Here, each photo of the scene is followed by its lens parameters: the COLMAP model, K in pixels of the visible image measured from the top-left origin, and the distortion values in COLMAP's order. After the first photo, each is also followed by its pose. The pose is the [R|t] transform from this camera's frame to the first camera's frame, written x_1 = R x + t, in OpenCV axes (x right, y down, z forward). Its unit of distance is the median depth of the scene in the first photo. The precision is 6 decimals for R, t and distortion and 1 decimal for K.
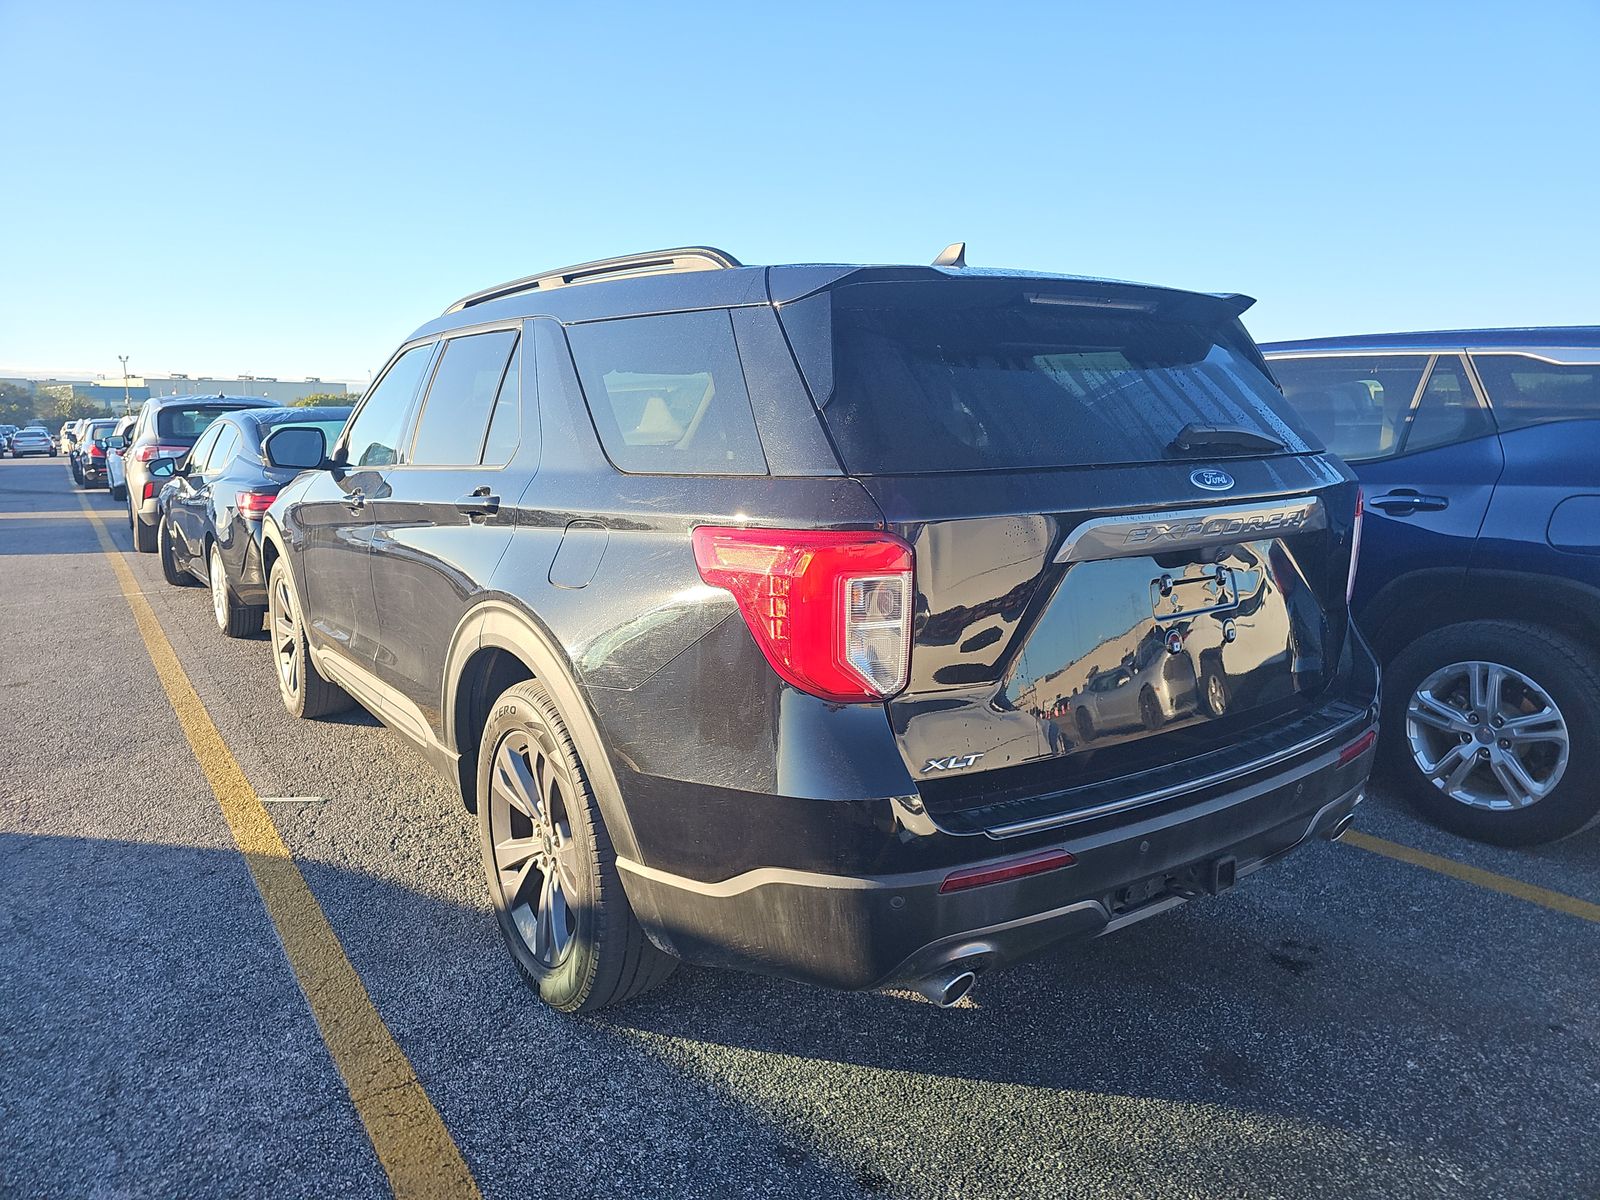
lens RADIAL K [[1027.8, 0, 795.4], [0, 1027.8, 600.1], [0, 0, 1]] dist [0.030491, -0.015170]
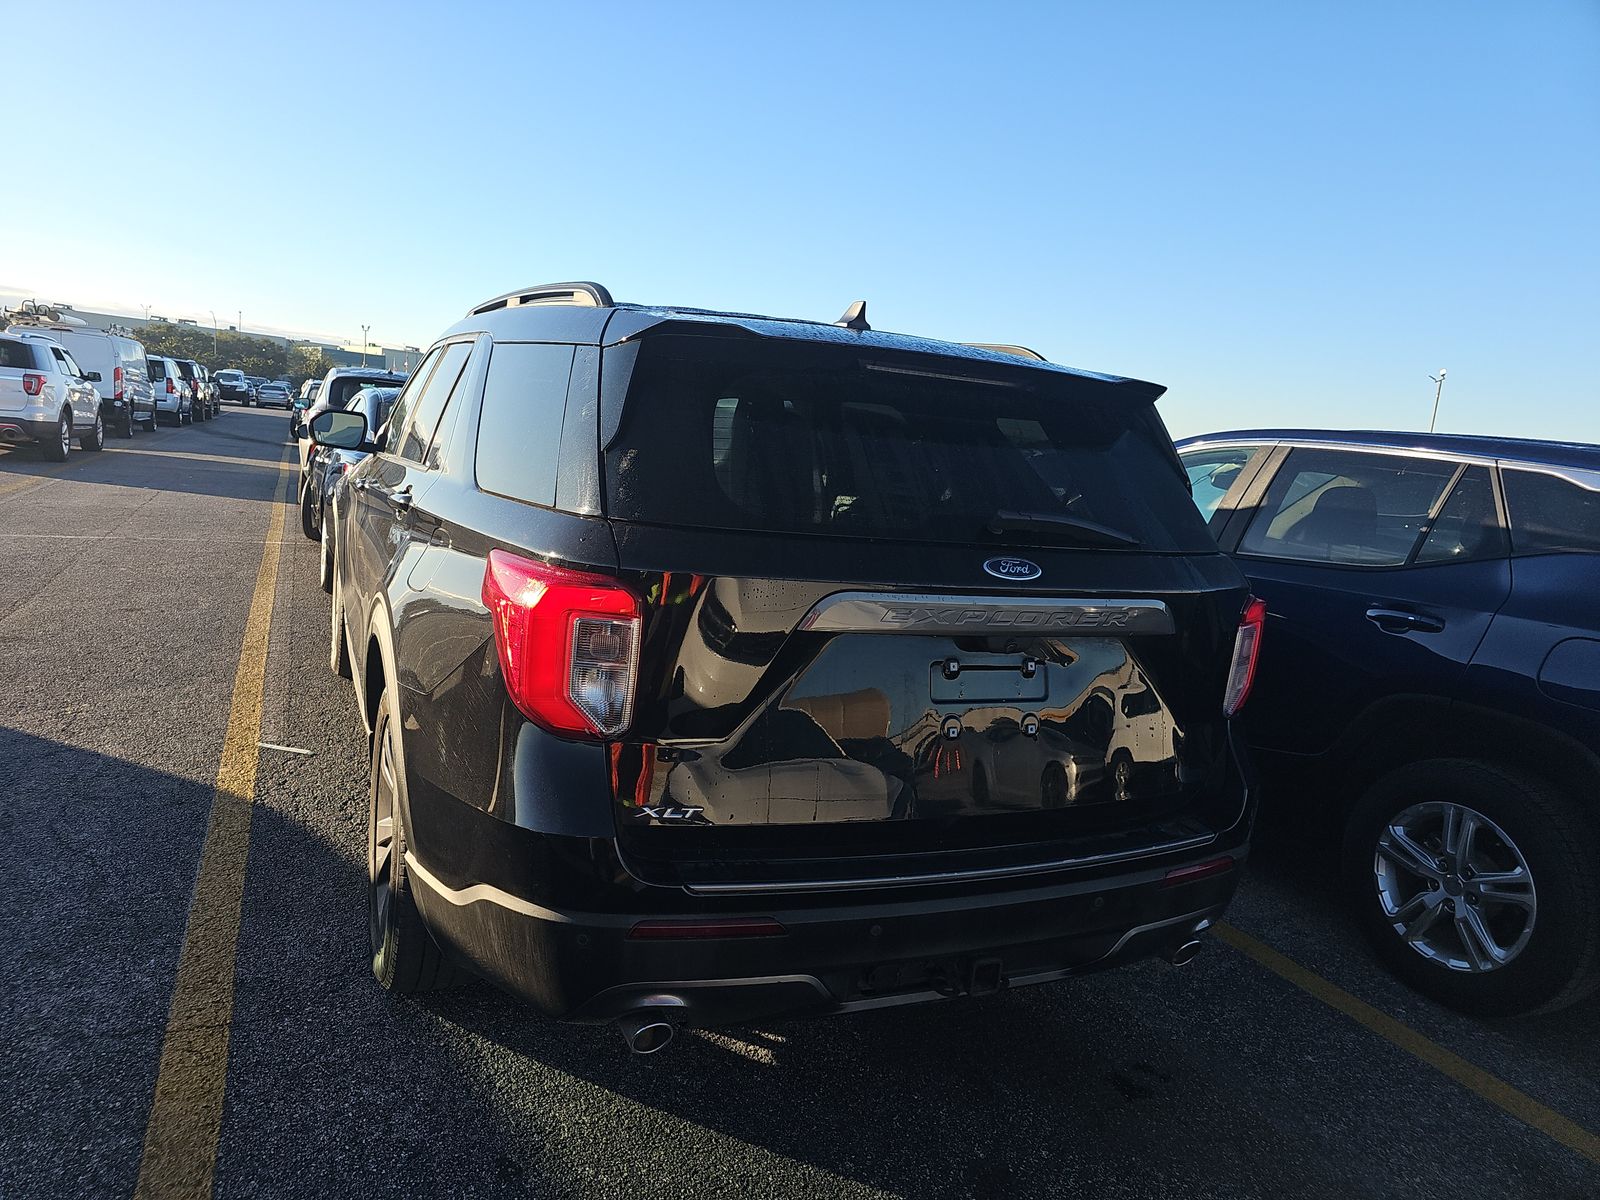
lens RADIAL K [[1027.8, 0, 793.6], [0, 1027.8, 598.6], [0, 0, 1]] dist [0.030491, -0.015170]
pose [[0.978187, 0.134284, -0.158487, 0.290667], [-0.137520, 0.990453, -0.009583, -0.041055], [0.155687, 0.031169, 0.987315, 0.010980]]
